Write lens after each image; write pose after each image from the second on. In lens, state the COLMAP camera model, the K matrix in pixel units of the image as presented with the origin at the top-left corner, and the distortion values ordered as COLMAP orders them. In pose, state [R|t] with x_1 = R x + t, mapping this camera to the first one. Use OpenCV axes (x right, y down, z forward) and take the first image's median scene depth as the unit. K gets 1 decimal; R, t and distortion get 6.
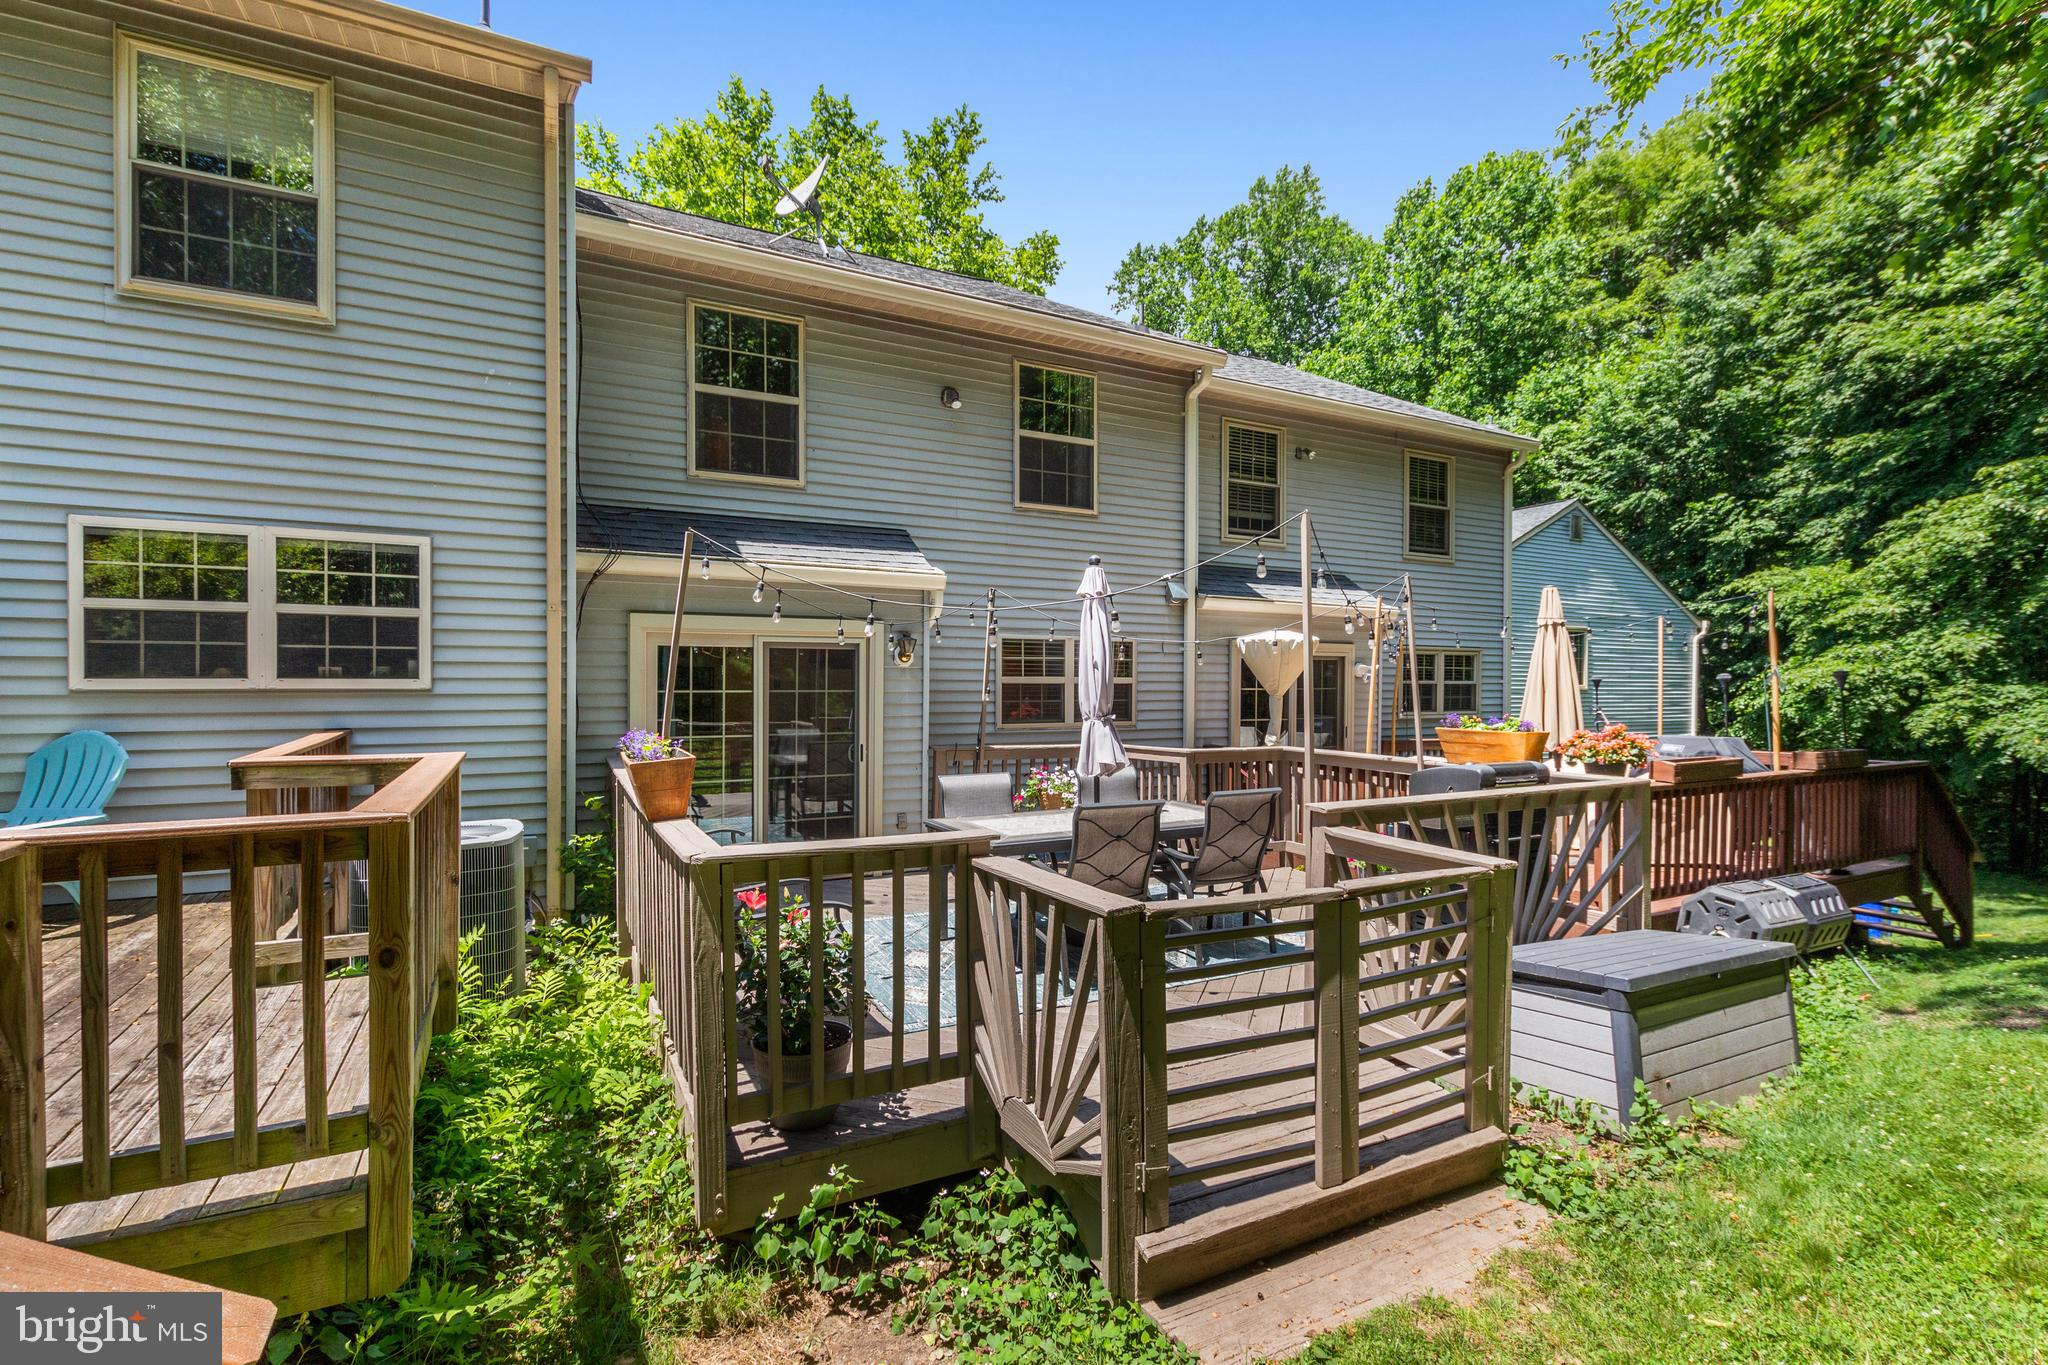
lens RADIAL K [[954.8, 0, 1012.6], [0, 954.8, 685.5], [0, 0, 1]] dist [0.011222, -0.001385]
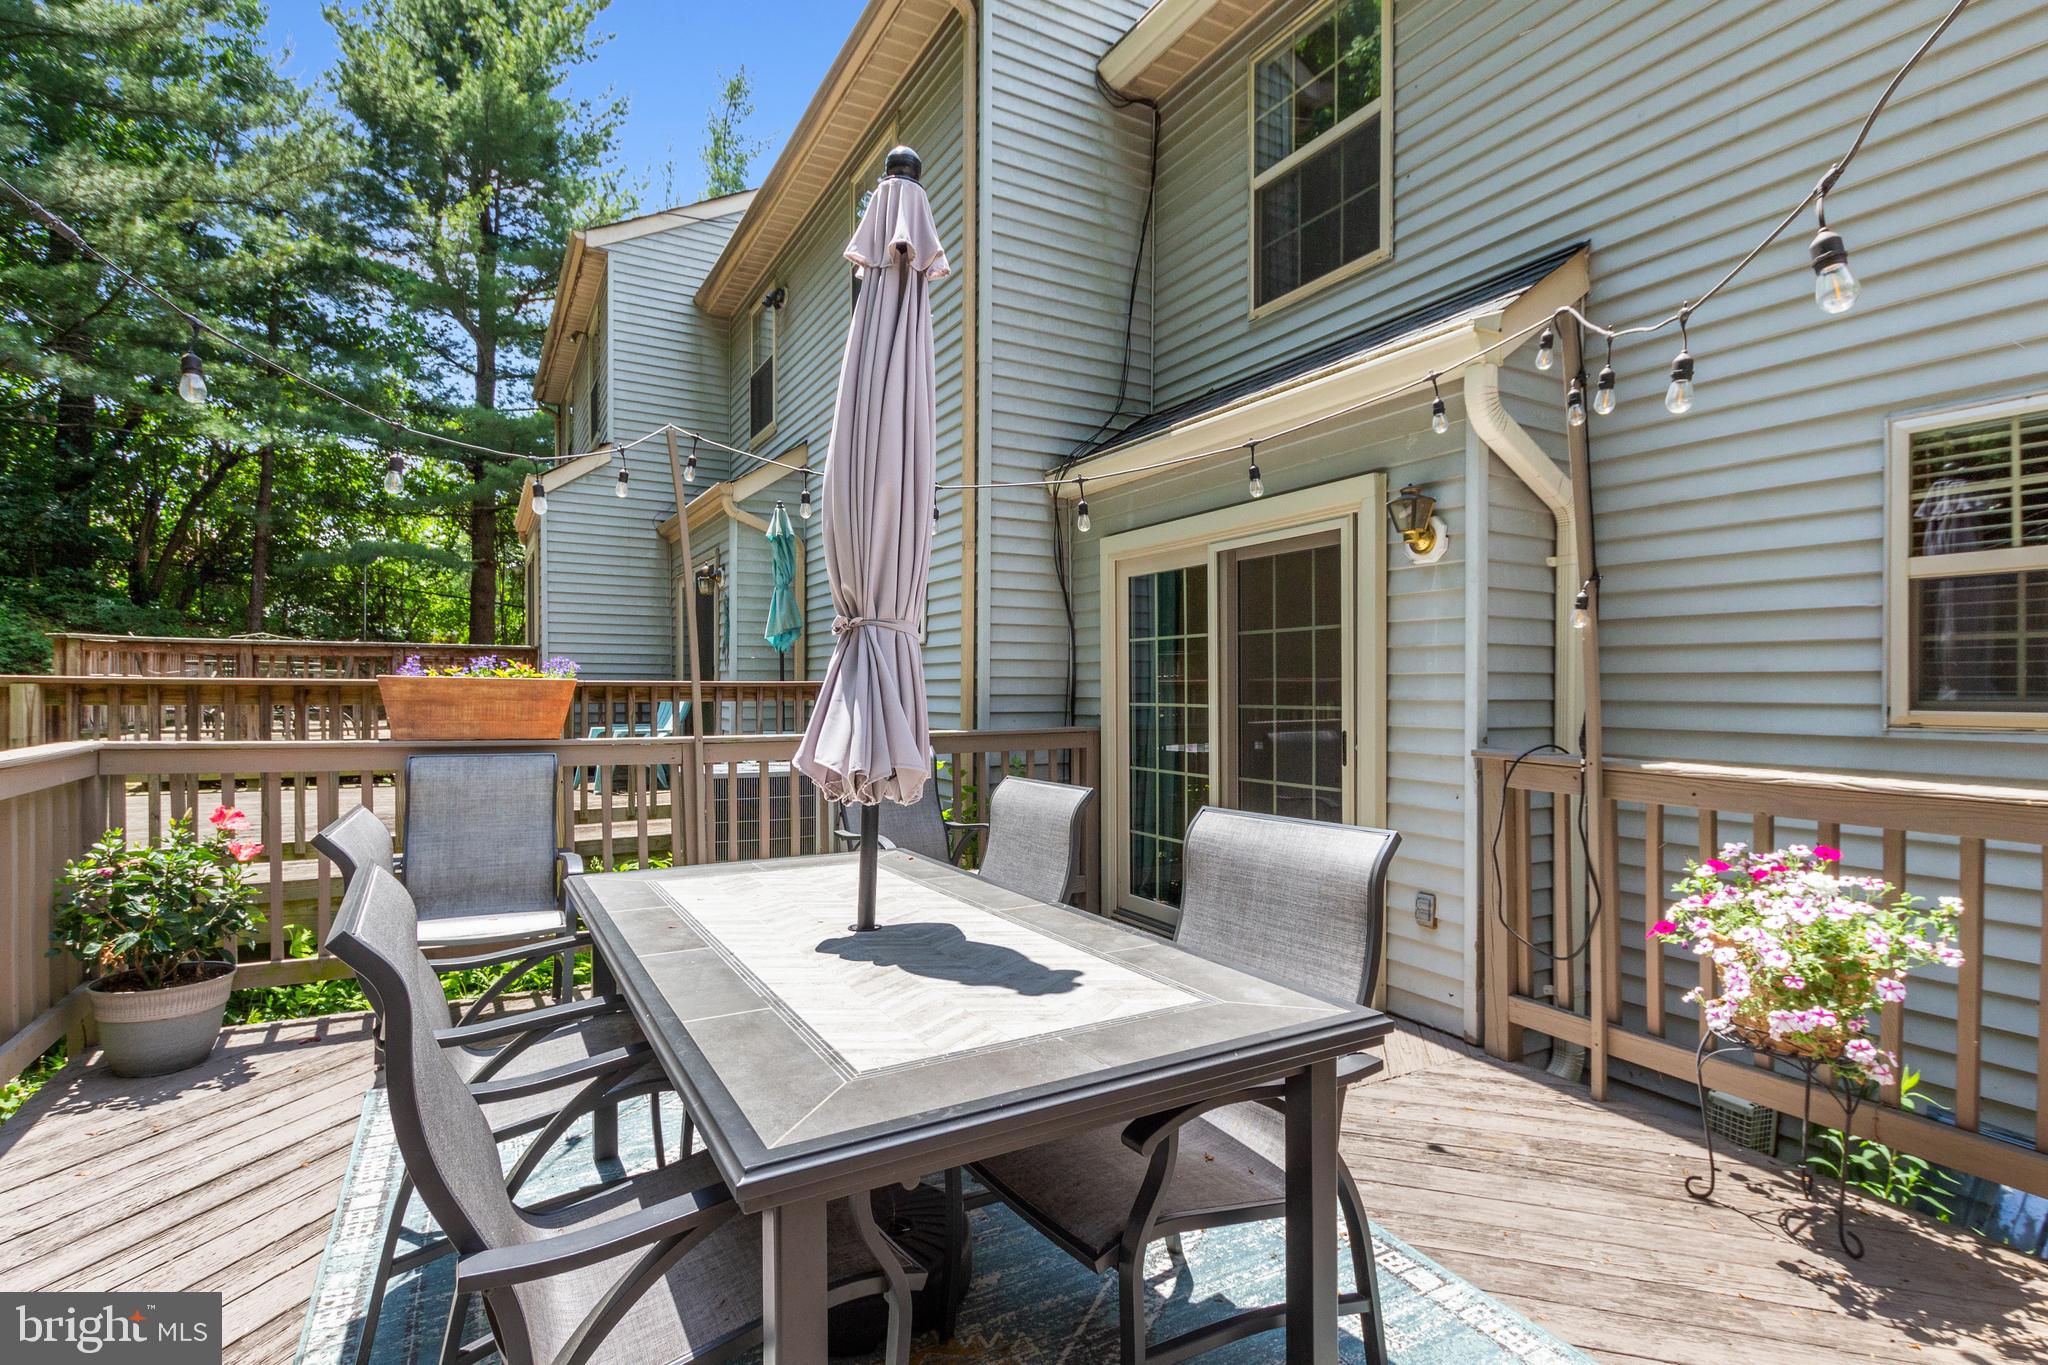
lens RADIAL K [[954.8, 0, 1021.5], [0, 954.8, 687.1], [0, 0, 1]] dist [0.011222, -0.001385]
pose [[0.082505, -0.001566, -0.996589, 0.307677], [-0.006276, 0.999978, -0.002091, 0.039137], [0.996571, 0.006427, 0.082494, 0.753838]]
